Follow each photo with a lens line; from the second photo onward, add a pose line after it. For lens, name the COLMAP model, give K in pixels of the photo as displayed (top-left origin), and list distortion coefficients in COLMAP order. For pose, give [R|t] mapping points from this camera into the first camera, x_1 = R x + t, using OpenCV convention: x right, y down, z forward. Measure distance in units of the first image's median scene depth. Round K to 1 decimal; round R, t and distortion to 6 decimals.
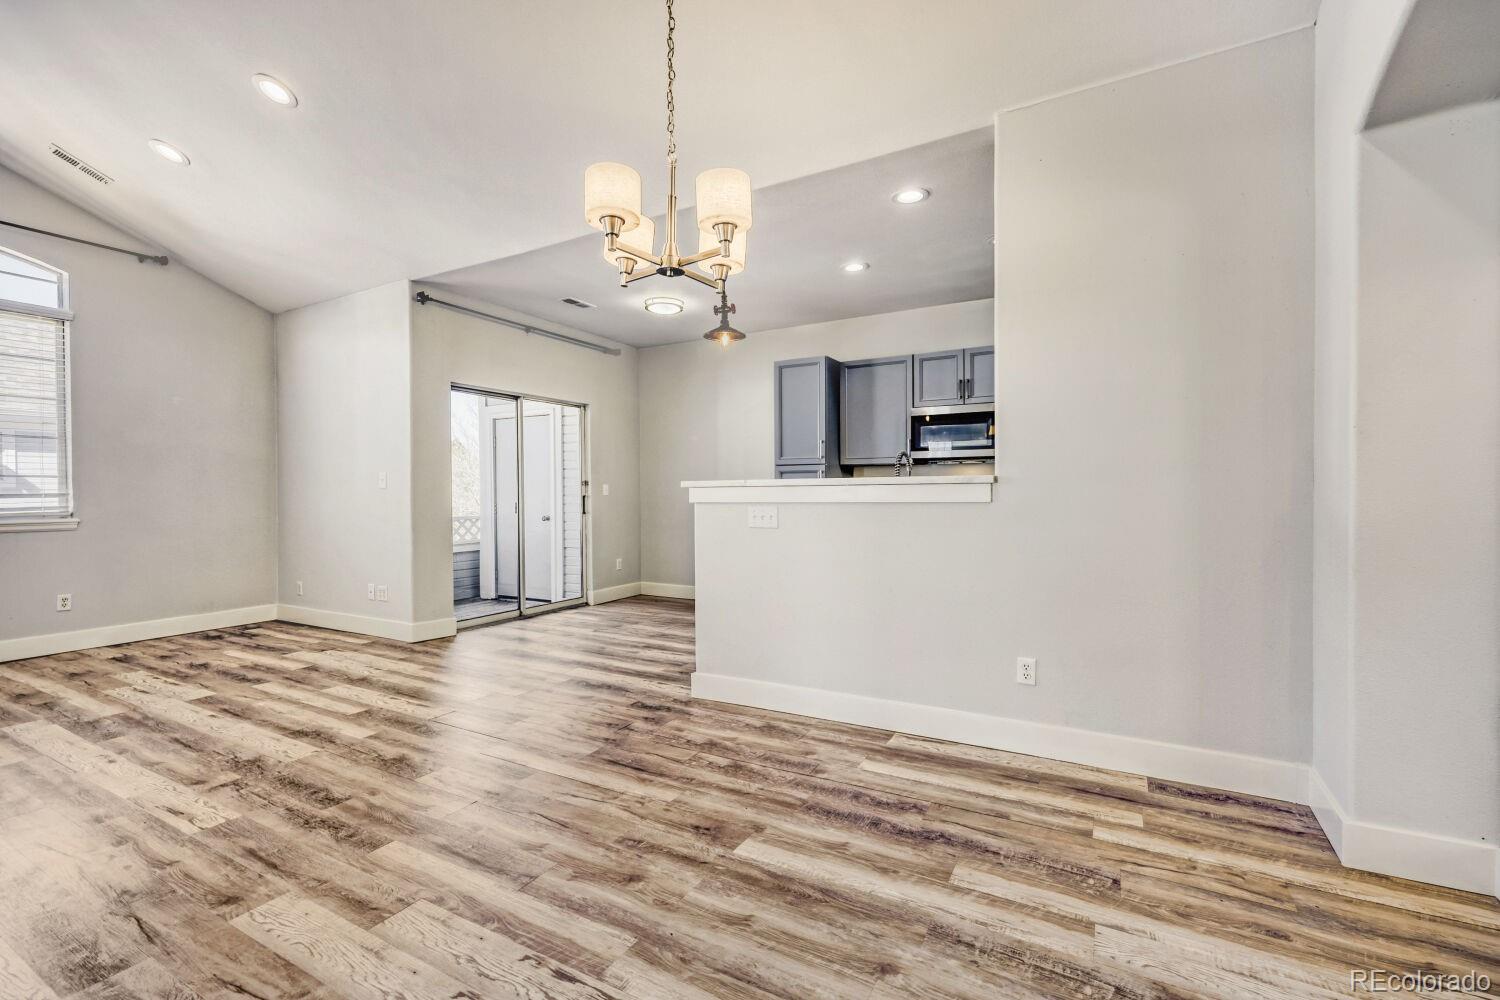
lens RADIAL K [[604.8, 0, 750.0], [0, 604.8, 500.0], [0, 0, 1]] dist [-0.002568, -0.000242]
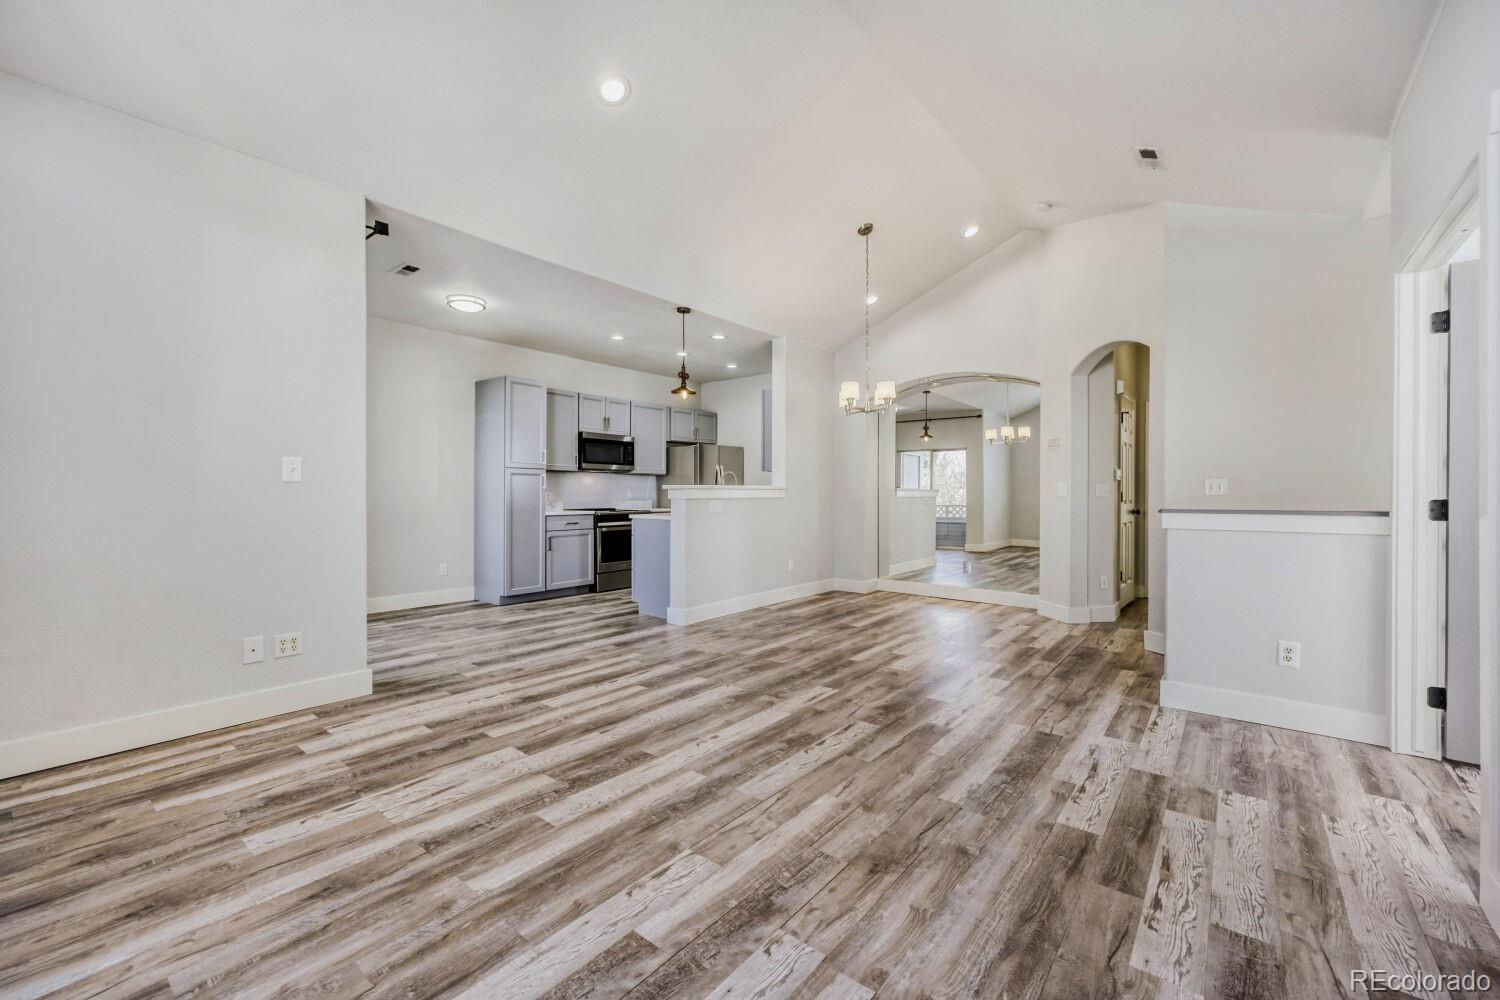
lens RADIAL K [[620.5, 0, 752.0], [0, 620.5, 493.9], [0, 0, 1]] dist [0.000261, 0.000002]
pose [[0.182127, 0.003616, 0.983268, -2.100923], [0.004130, 0.999982, -0.004442, -0.002089], [-0.983266, 0.004870, 0.182109, 0.707485]]
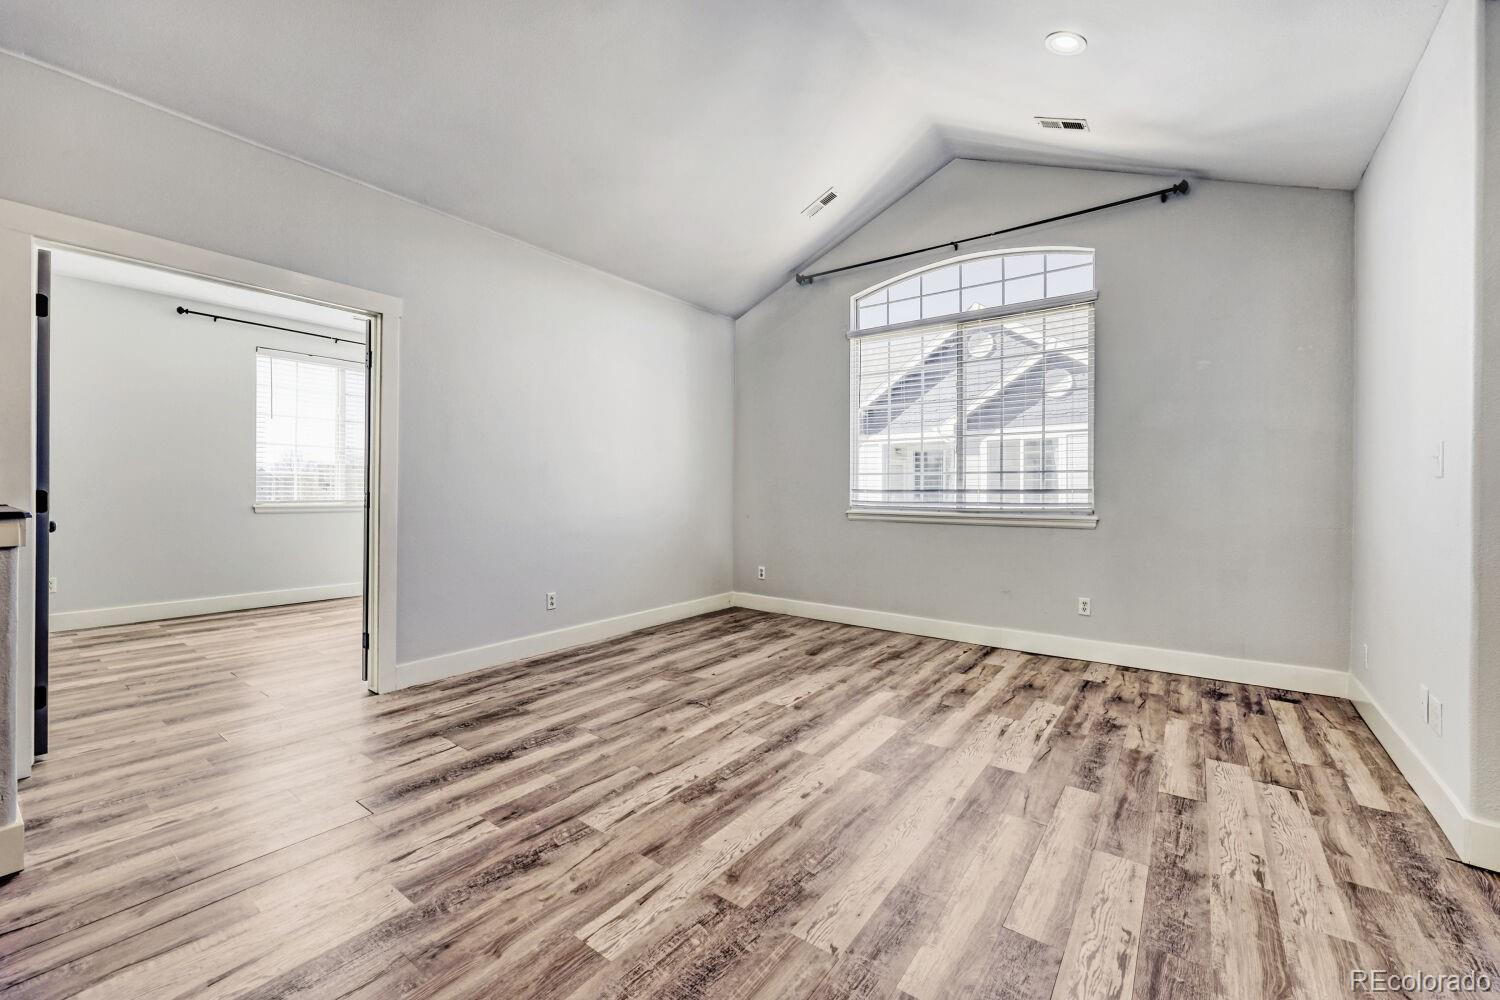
lens RADIAL K [[650.2, 0, 747.8], [0, 650.2, 493.6], [0, 0, 1]] dist [-0.000184, 0.000081]
pose [[-0.146906, 0.007524, -0.989122, -0.117753], [-0.012666, 0.999875, 0.009487, -0.009990], [0.989069, 0.013922, -0.146793, 1.022622]]
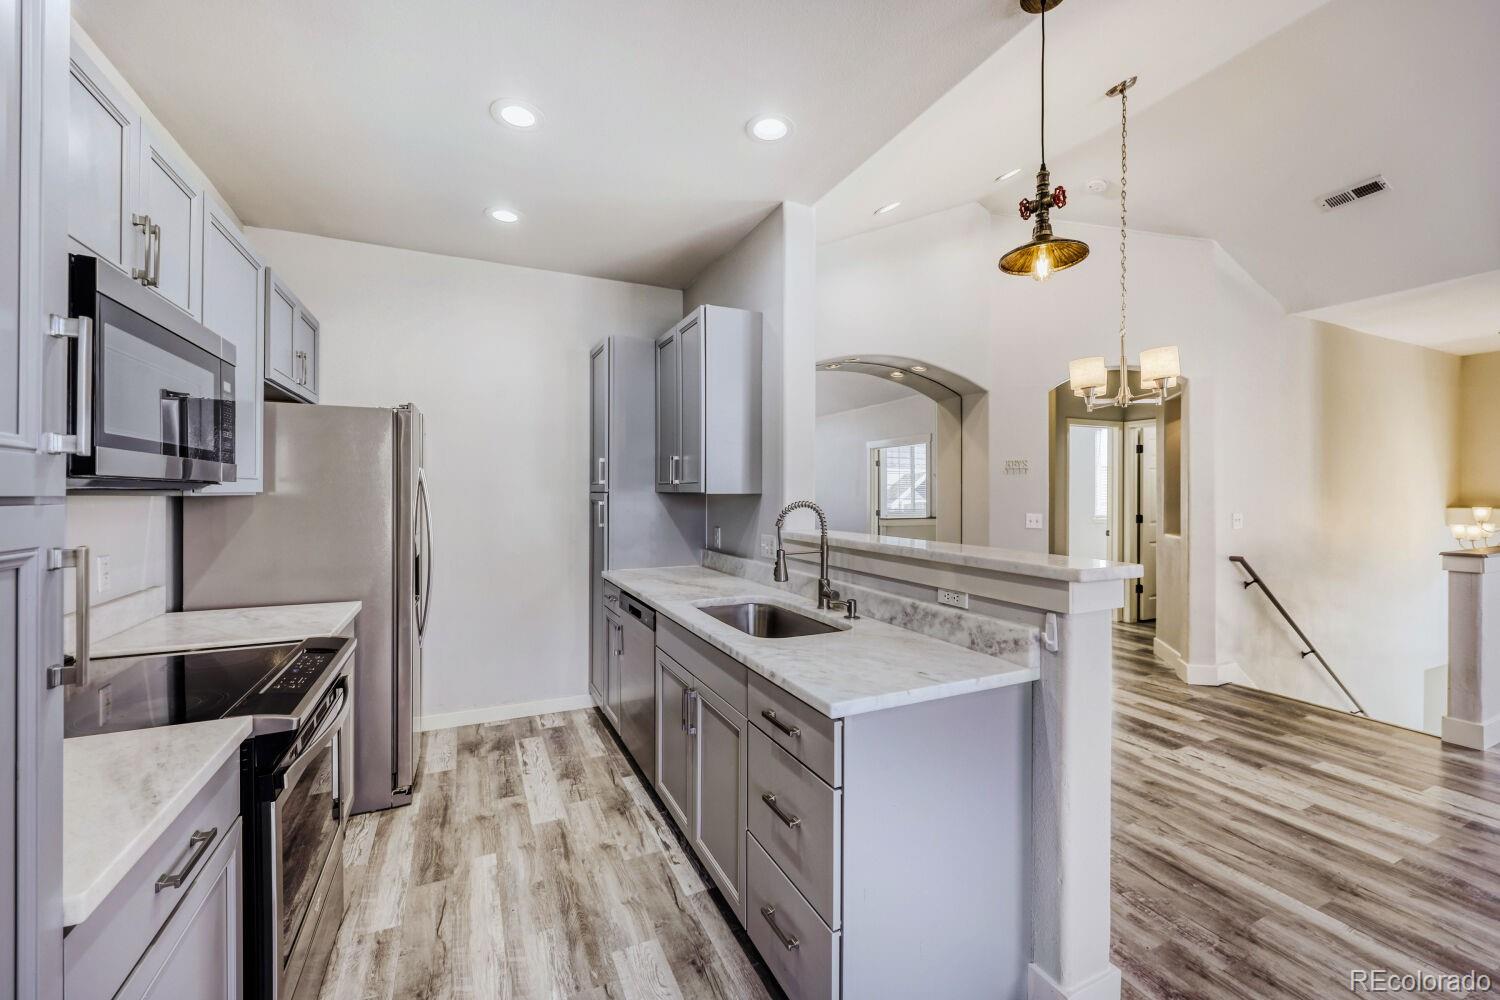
lens RADIAL K [[594.6, 0, 781.5], [0, 594.6, 504.6], [0, 0, 1]] dist [-0.000343, 0.000120]
pose [[-0.830619, -0.017085, 0.556579, -0.169515], [-0.005437, 0.999730, 0.022574, -0.115203], [-0.556815, 0.015724, -0.830488, 1.980726]]
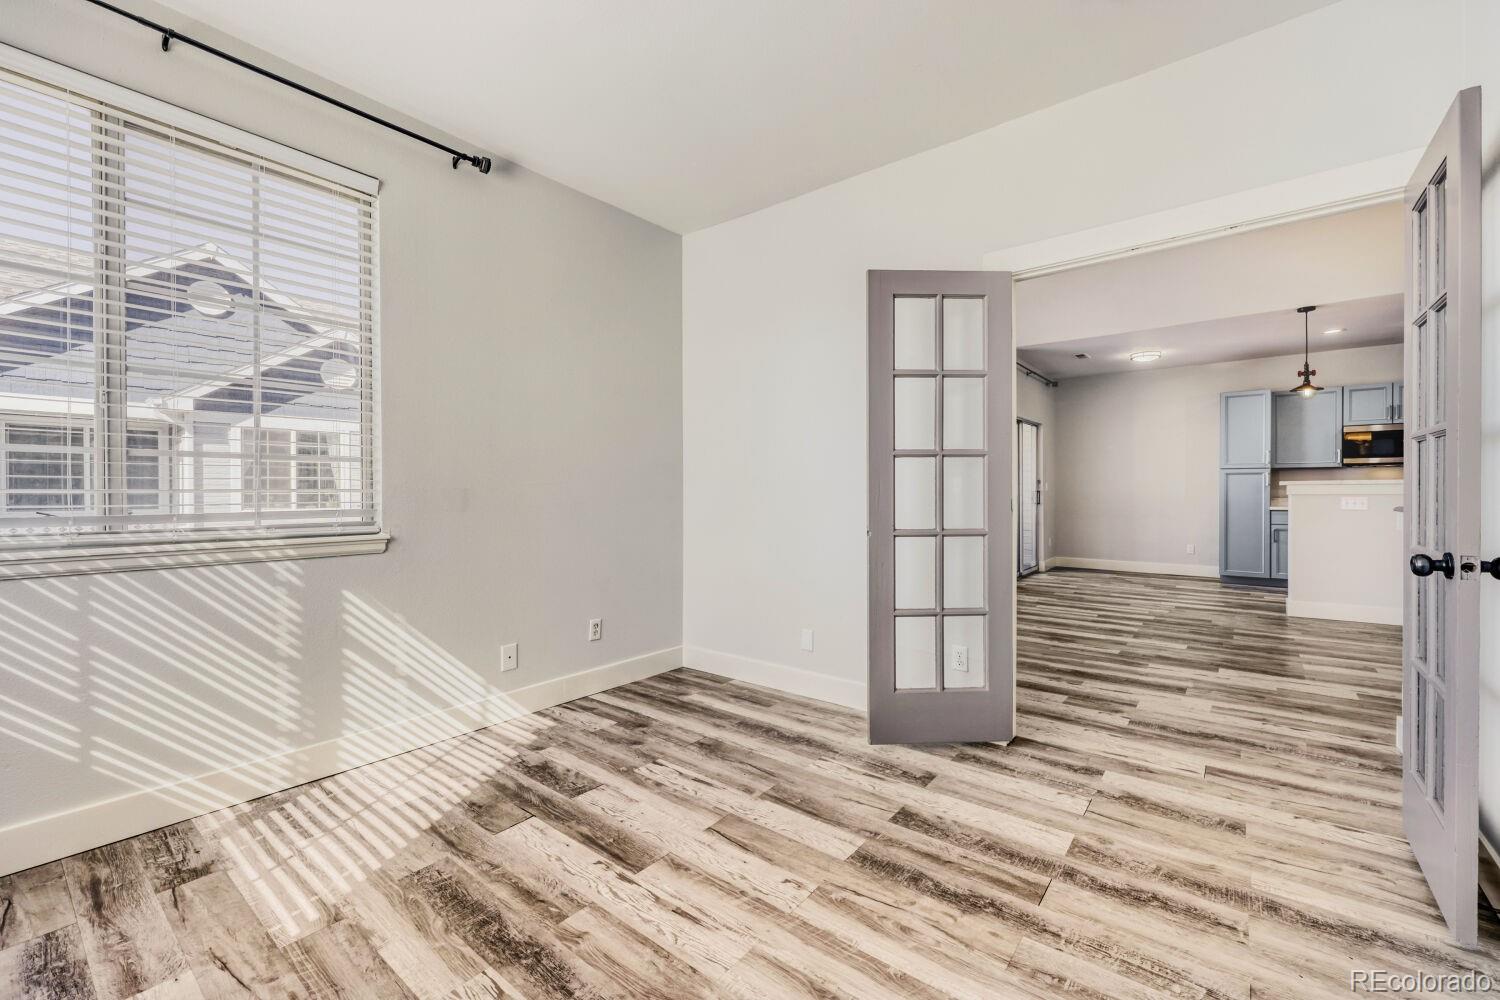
lens RADIAL K [[605.4, 0, 779.0], [0, 605.4, 497.2], [0, 0, 1]] dist [0.006636, 0.000096]
pose [[0.991308, -0.001742, -0.131546, -1.596963], [0.001808, 0.999998, 0.000386, 0.008870], [0.131545, -0.000620, 0.991310, -1.017160]]
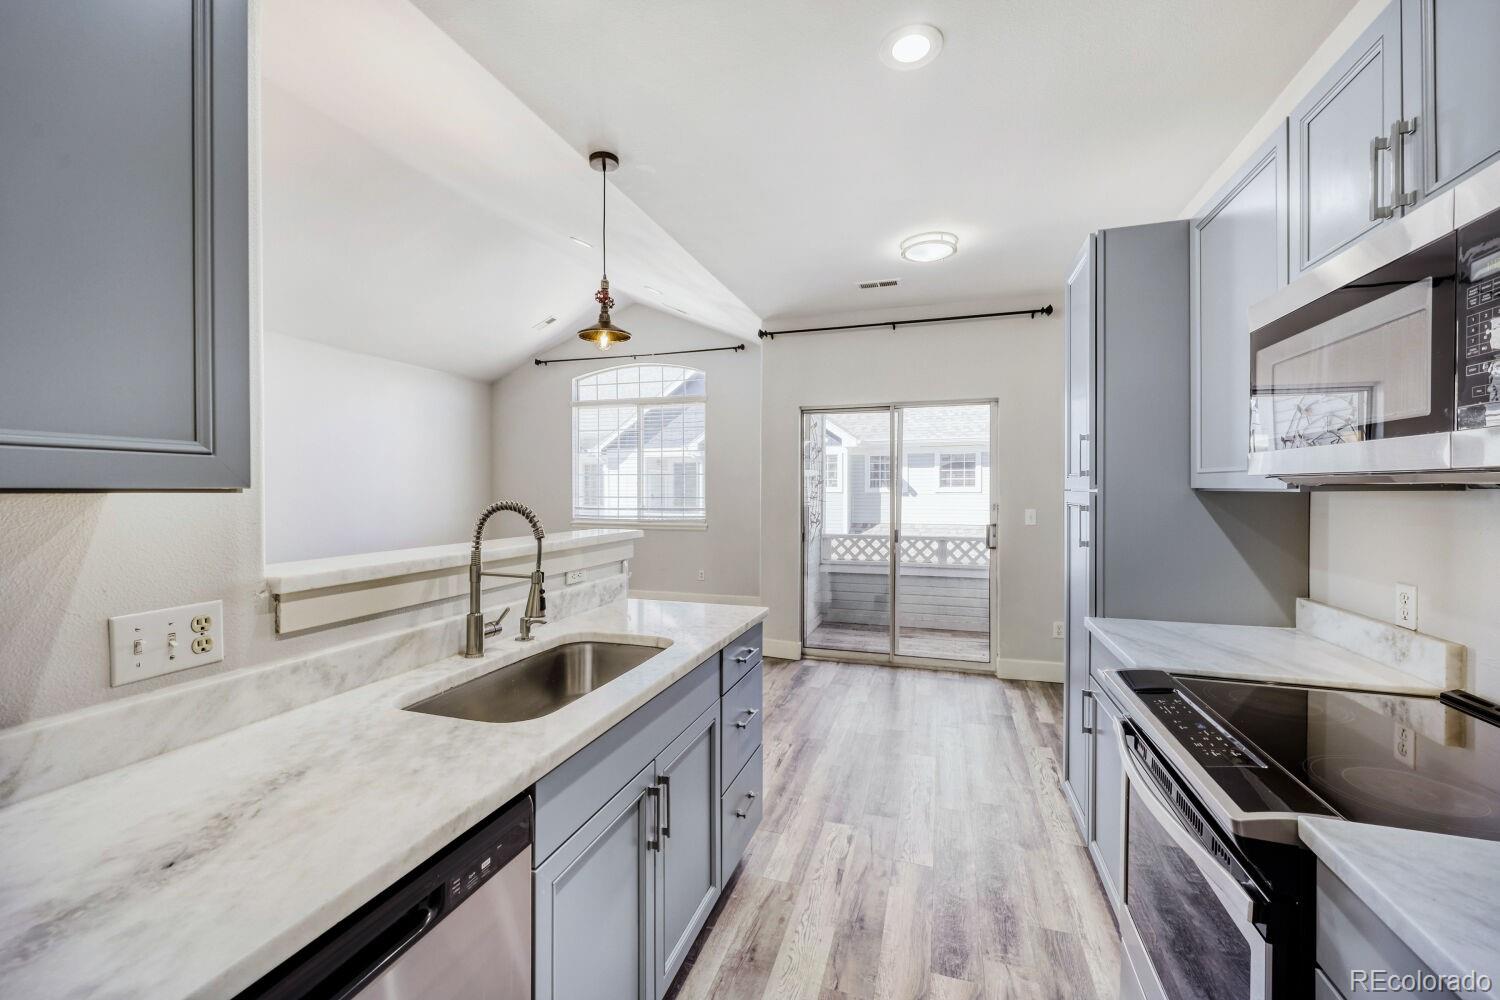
lens RADIAL K [[626.4, 0, 743.8], [0, 626.4, 491.4], [0, 0, 1]] dist [-0.001750, 0.000082]
pose [[0.173196, 0.005512, -0.984872, 0.966453], [-0.006910, 0.999967, 0.004381, -0.113308], [0.984863, 0.006047, 0.173228, 1.354631]]
